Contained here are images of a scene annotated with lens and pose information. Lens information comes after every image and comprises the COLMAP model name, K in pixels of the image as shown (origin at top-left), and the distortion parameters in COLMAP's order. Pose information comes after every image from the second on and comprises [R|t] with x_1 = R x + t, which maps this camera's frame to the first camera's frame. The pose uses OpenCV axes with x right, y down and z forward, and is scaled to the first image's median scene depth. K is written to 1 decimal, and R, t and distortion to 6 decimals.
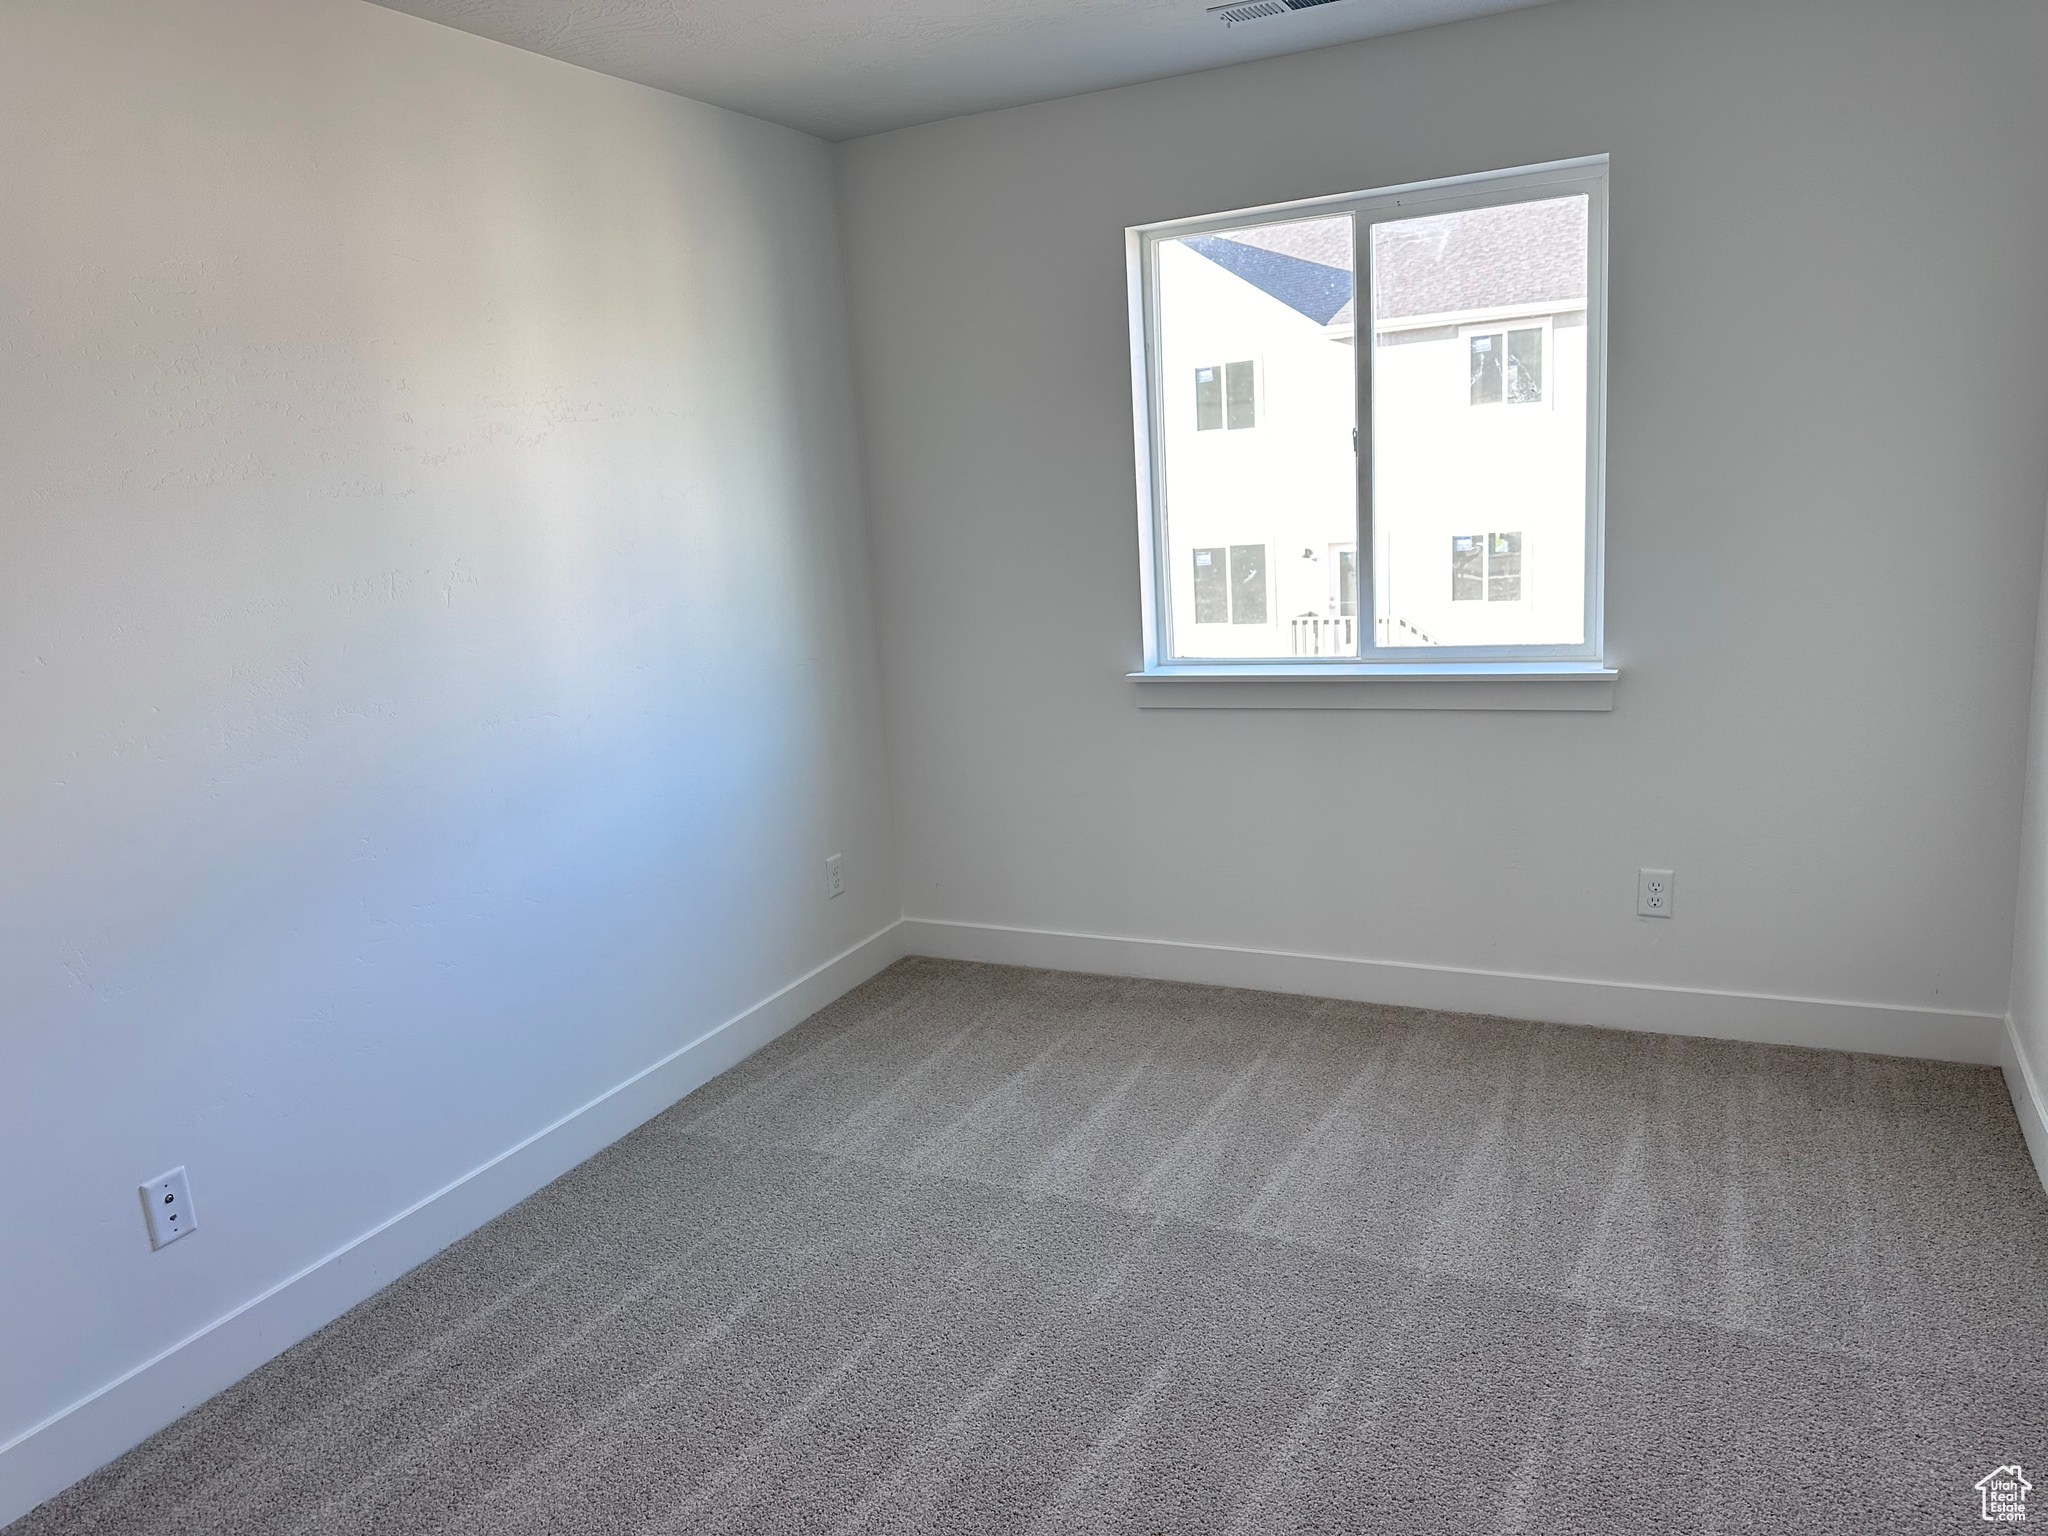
lens RADIAL K [[1450.9, 0, 1020.3], [0, 1450.9, 761.1], [0, 0, 1]] dist [0.040856, -0.033253]
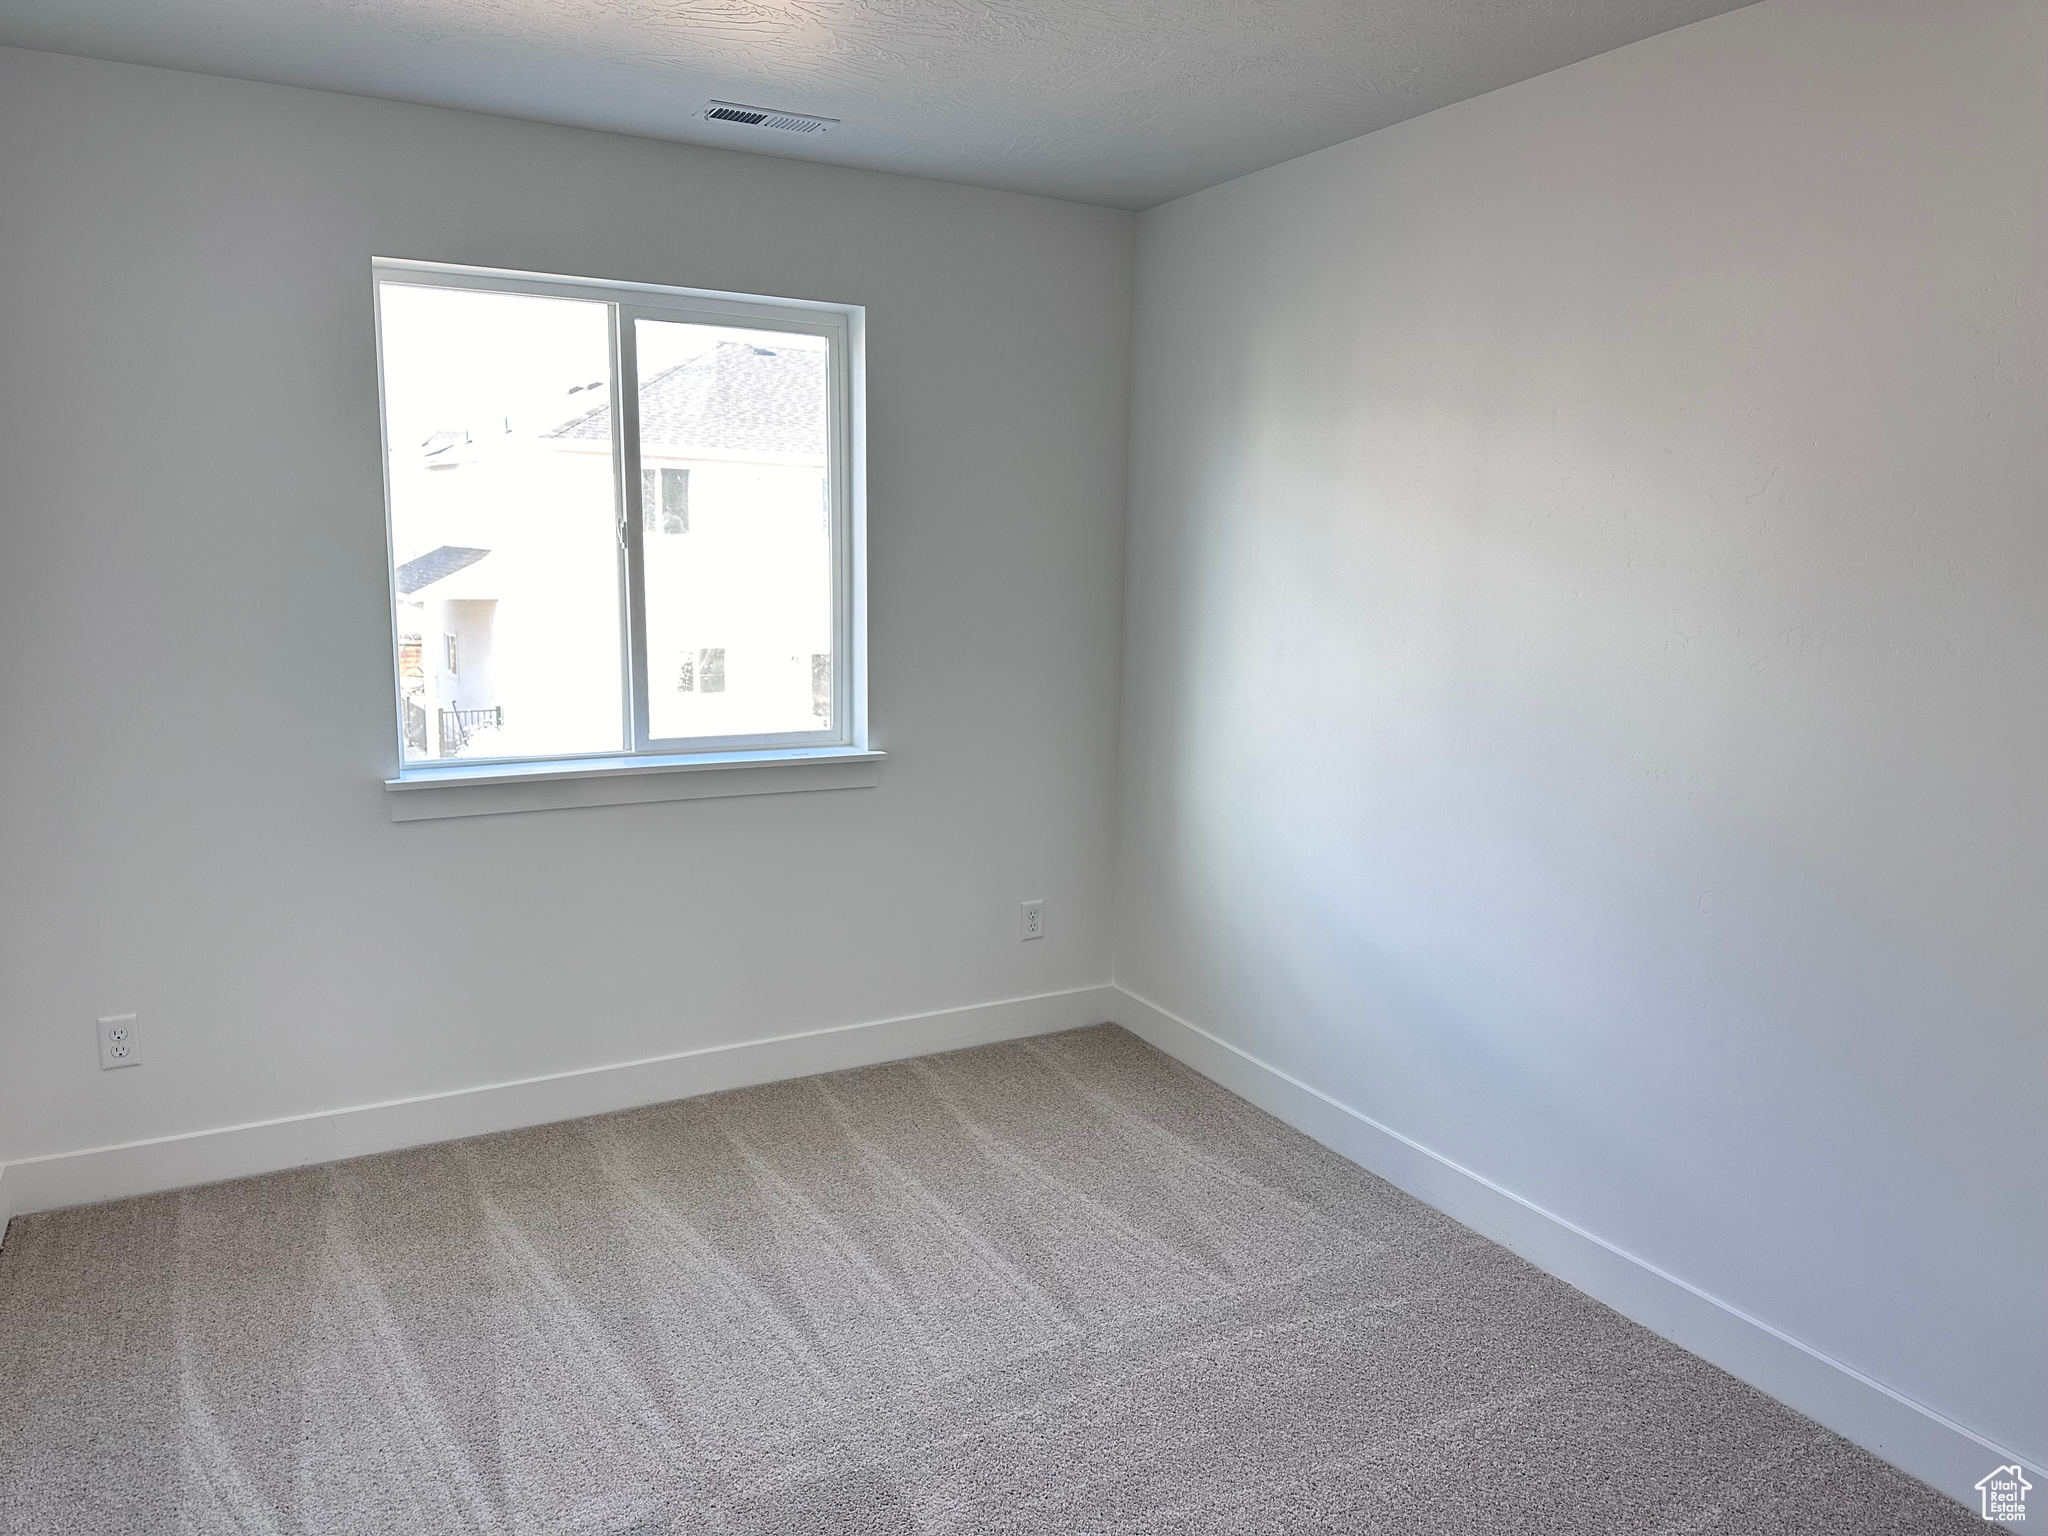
lens RADIAL K [[1450.9, 0, 1024.1], [0, 1450.9, 782.0], [0, 0, 1]] dist [0.040856, -0.033253]
pose [[0.546314, -0.055529, 0.835738, -0.439628], [0.112699, 0.993600, -0.007652, -0.012871], [-0.829964, 0.098368, 0.549075, 0.243056]]
